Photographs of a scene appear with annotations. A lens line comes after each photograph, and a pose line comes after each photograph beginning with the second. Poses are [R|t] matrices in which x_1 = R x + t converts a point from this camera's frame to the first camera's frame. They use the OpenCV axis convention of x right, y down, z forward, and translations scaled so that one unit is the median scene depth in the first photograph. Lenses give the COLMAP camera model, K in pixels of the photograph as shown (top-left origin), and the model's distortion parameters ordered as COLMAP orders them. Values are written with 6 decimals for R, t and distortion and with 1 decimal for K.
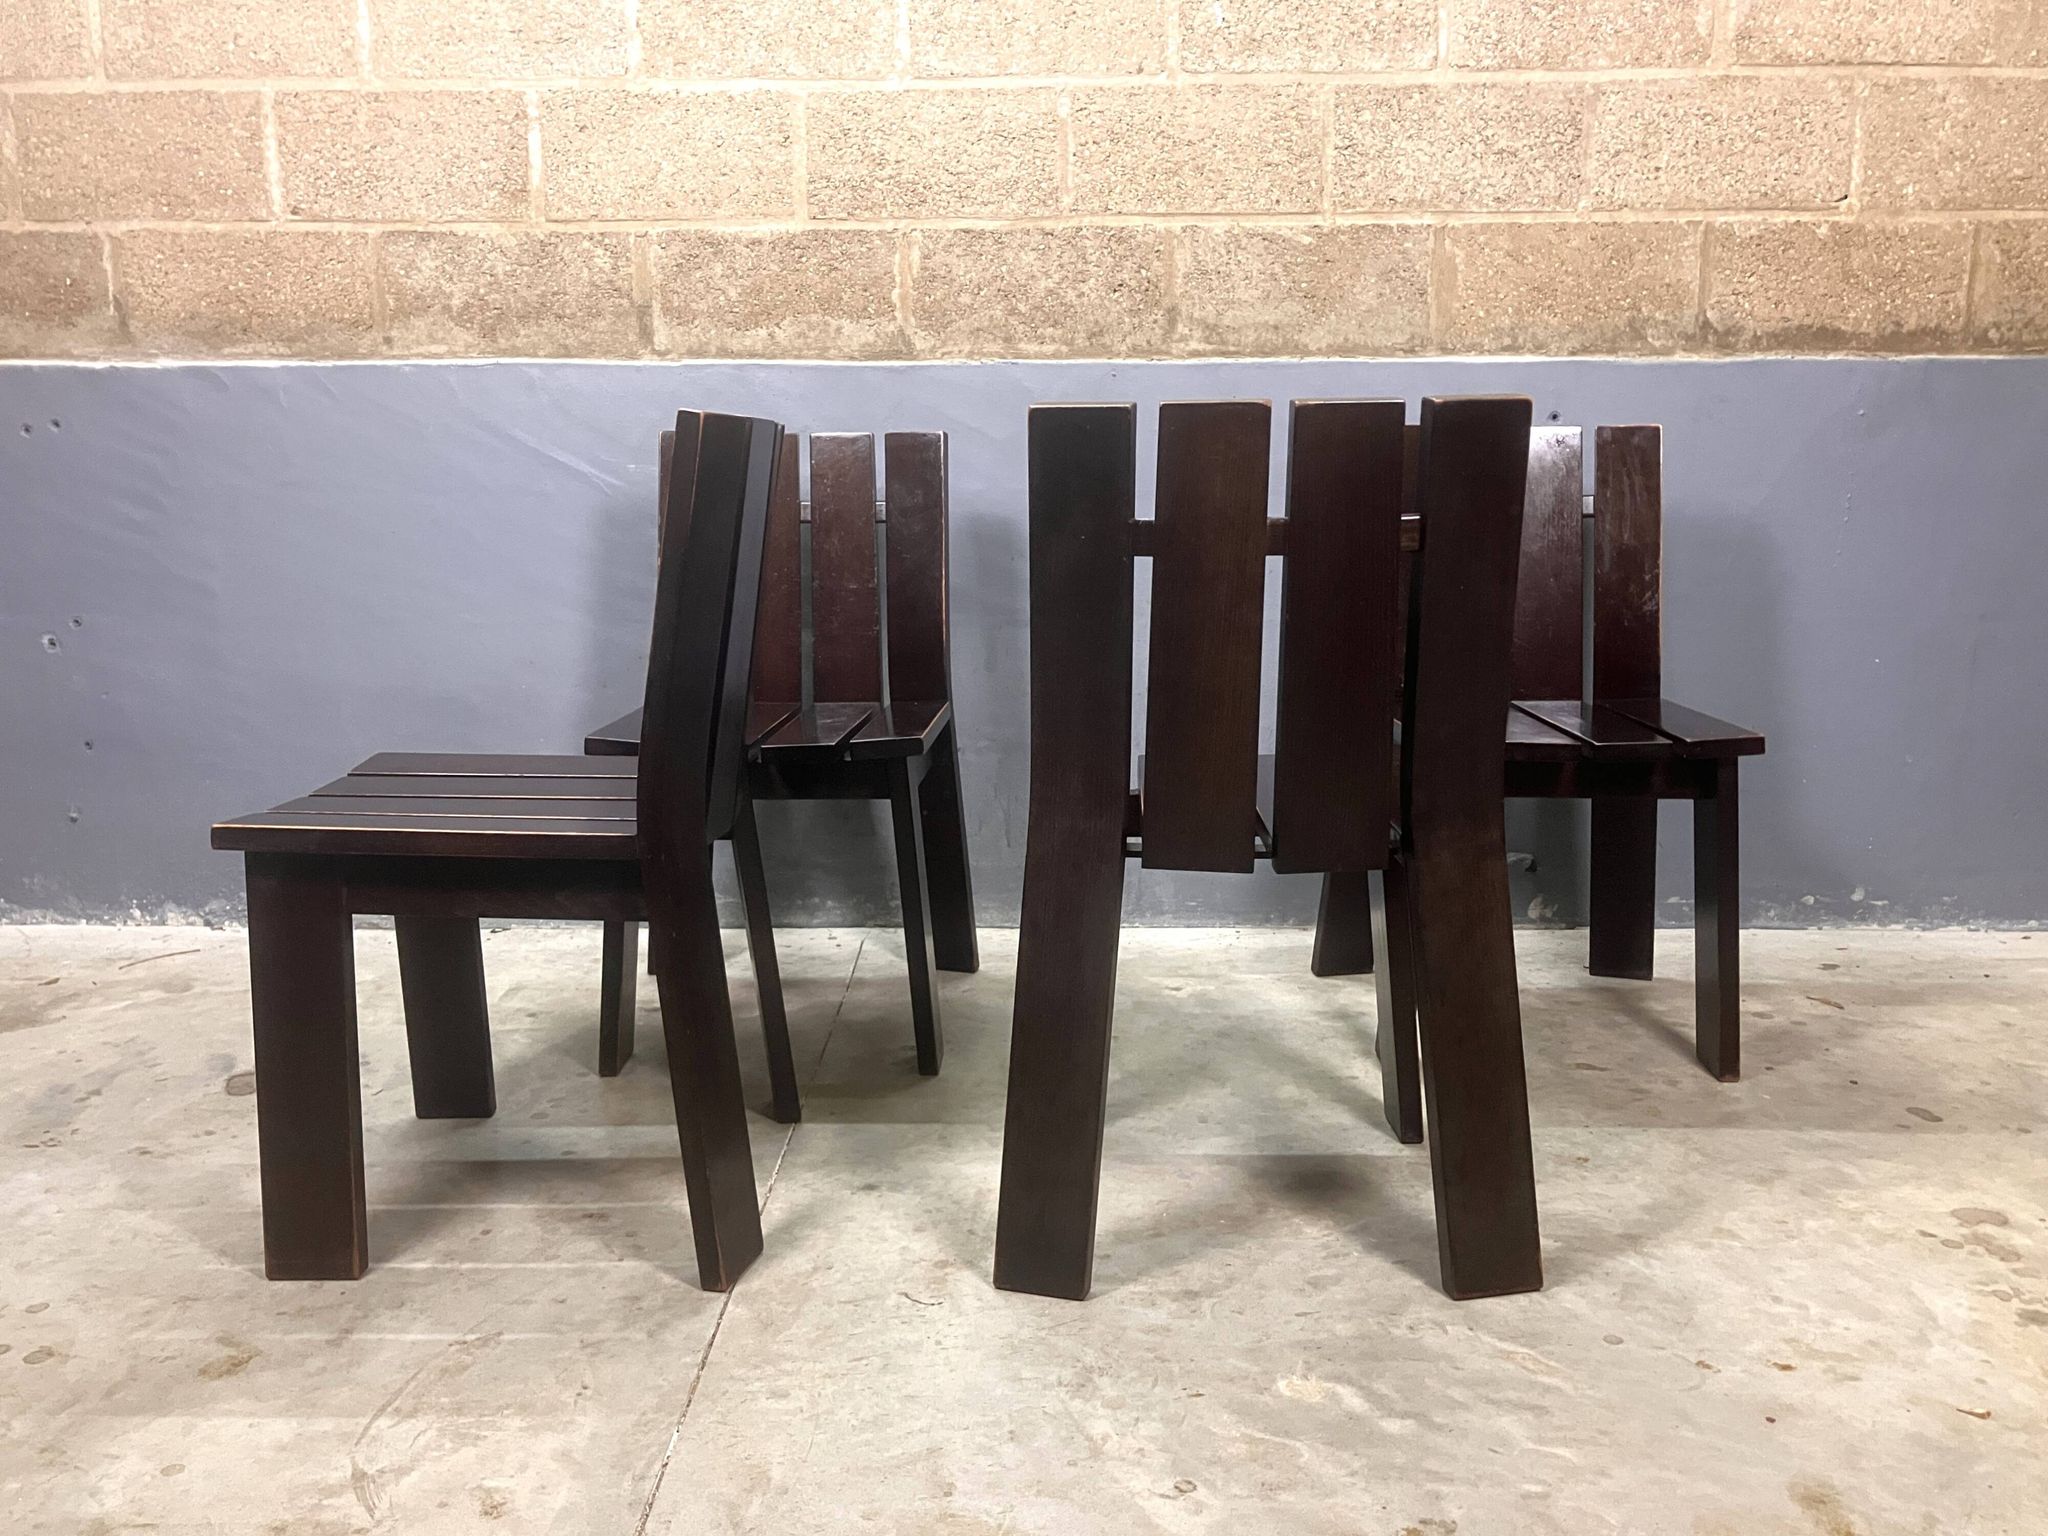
lens RADIAL K [[1690.4, 0, 1009.0], [0, 1690.4, 764.7], [0, 0, 1]] dist [-0.009173, 0.042505]
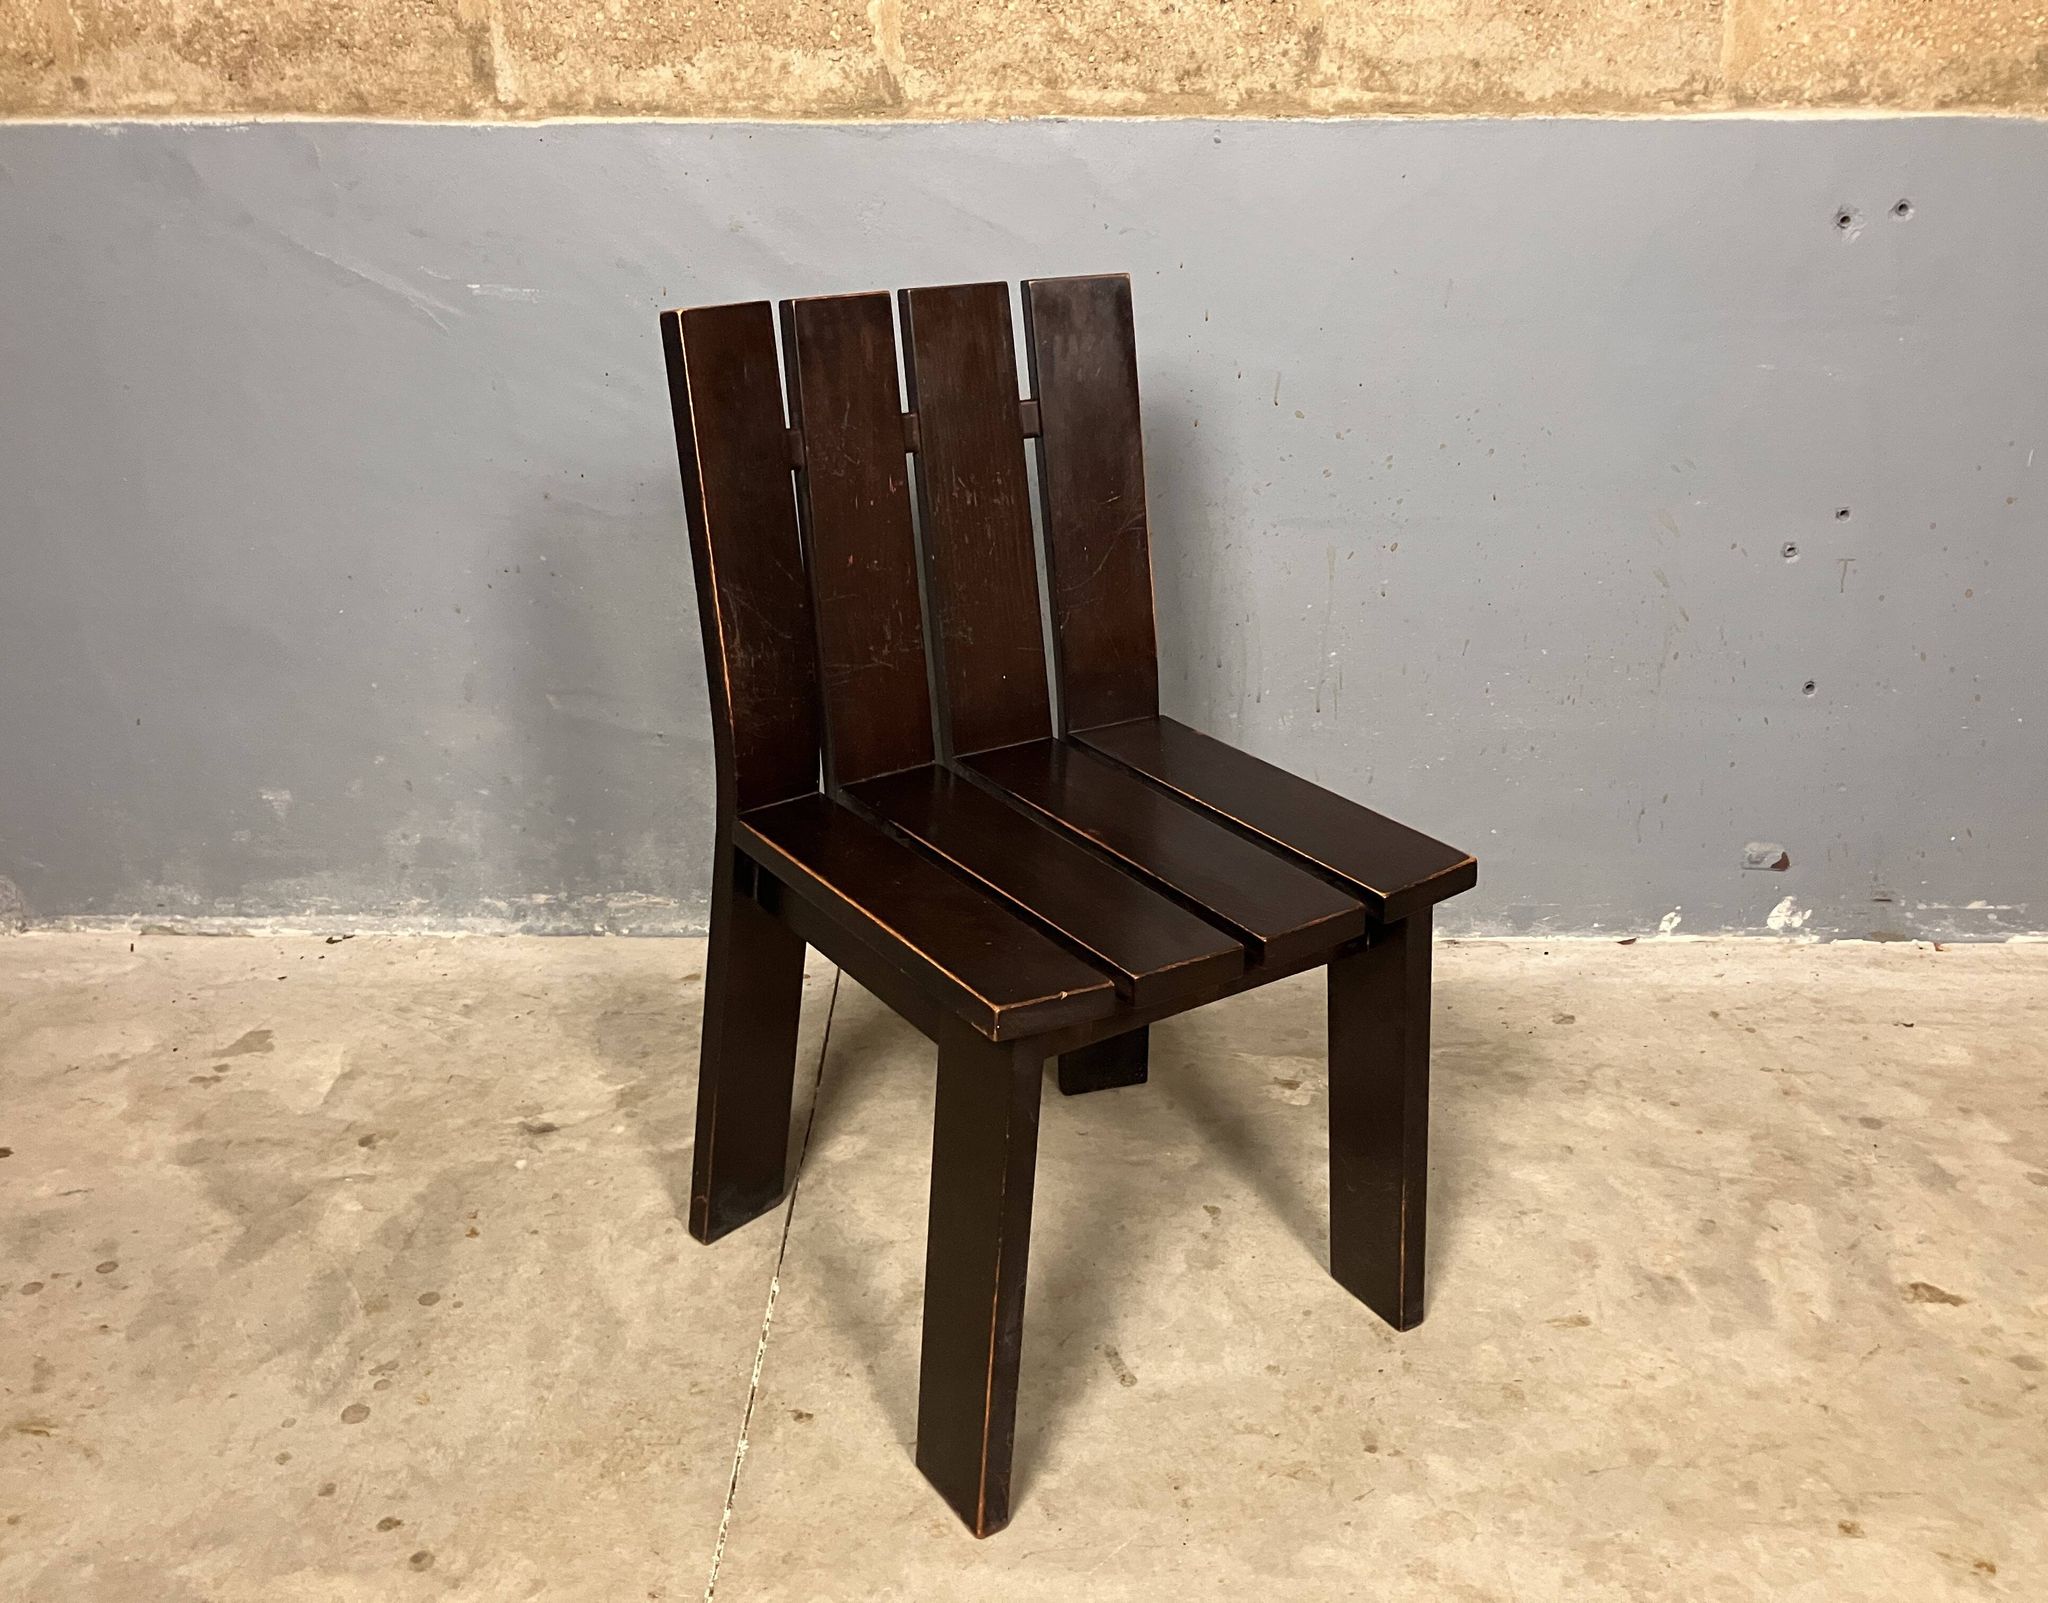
lens RADIAL K [[1762.2, 0, 981.3], [0, 1762.2, 777.4], [0, 0, 1]] dist [-0.006122, 0.034933]
pose [[0.999980, 0.000192, -0.006379, -0.023128], [0.001185, 0.976585, 0.215127, -0.141615], [0.006270, -0.215130, 0.976565, 0.299965]]
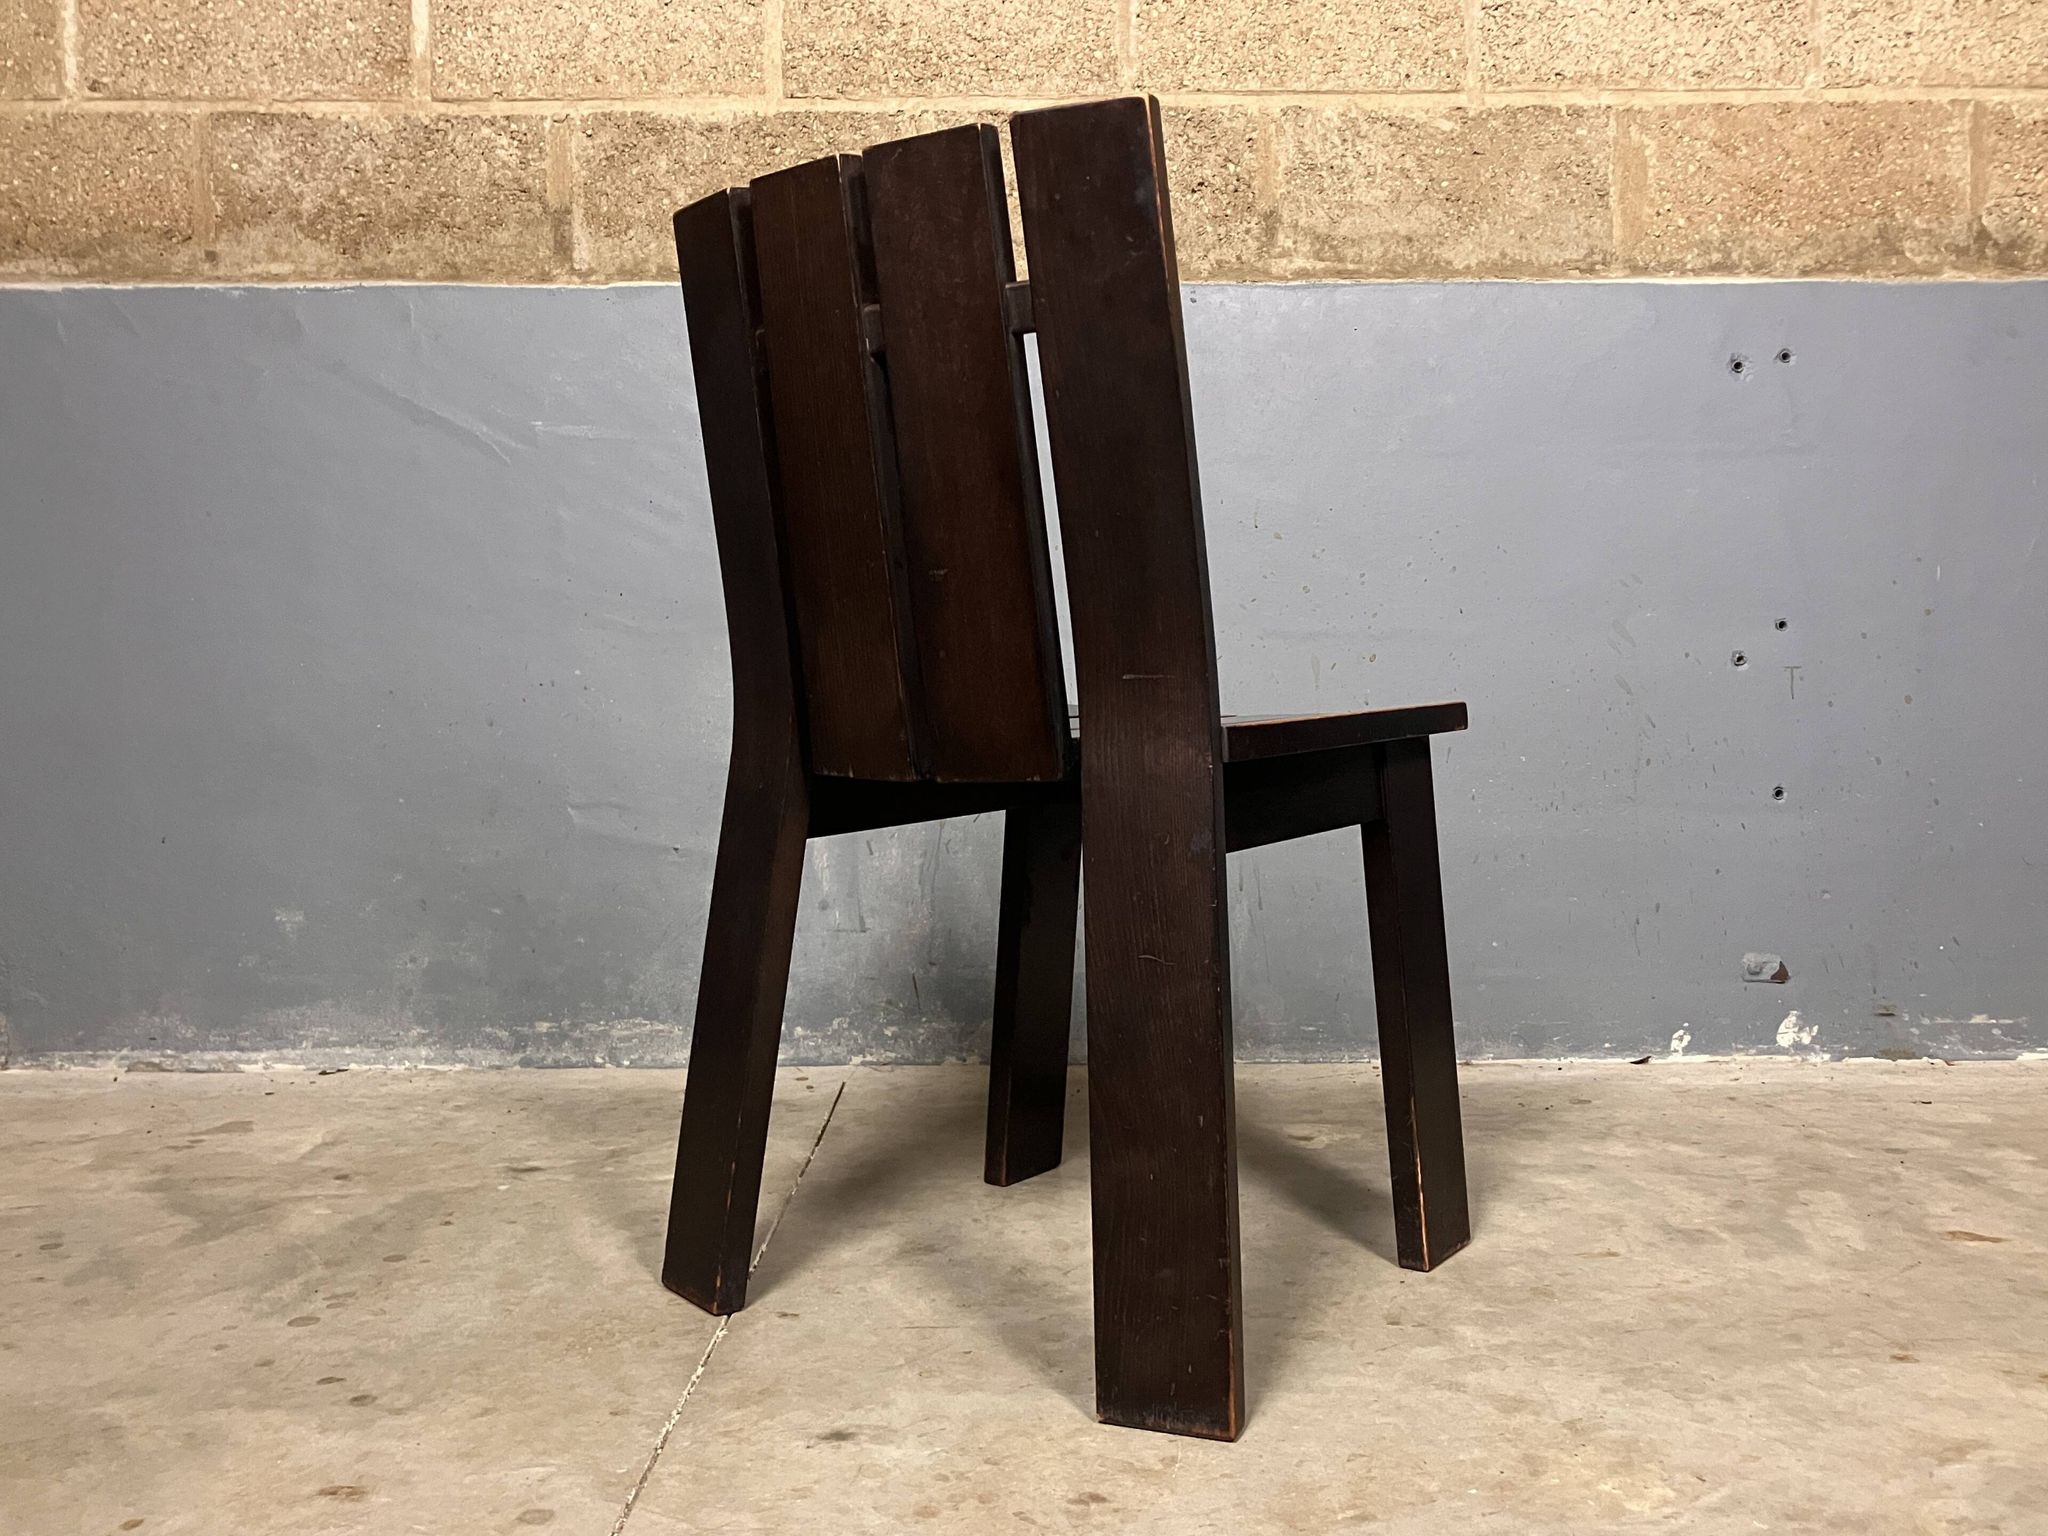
lens RADIAL K [[1777.8, 0, 1048.7], [0, 1777.8, 746.7], [0, 0, 1]] dist [-0.032627, 0.090378]
pose [[0.999864, -0.001725, 0.016413, -0.014759], [0.003963, 0.990511, -0.137375, 0.071299], [-0.016020, 0.137421, 0.990383, 0.259677]]
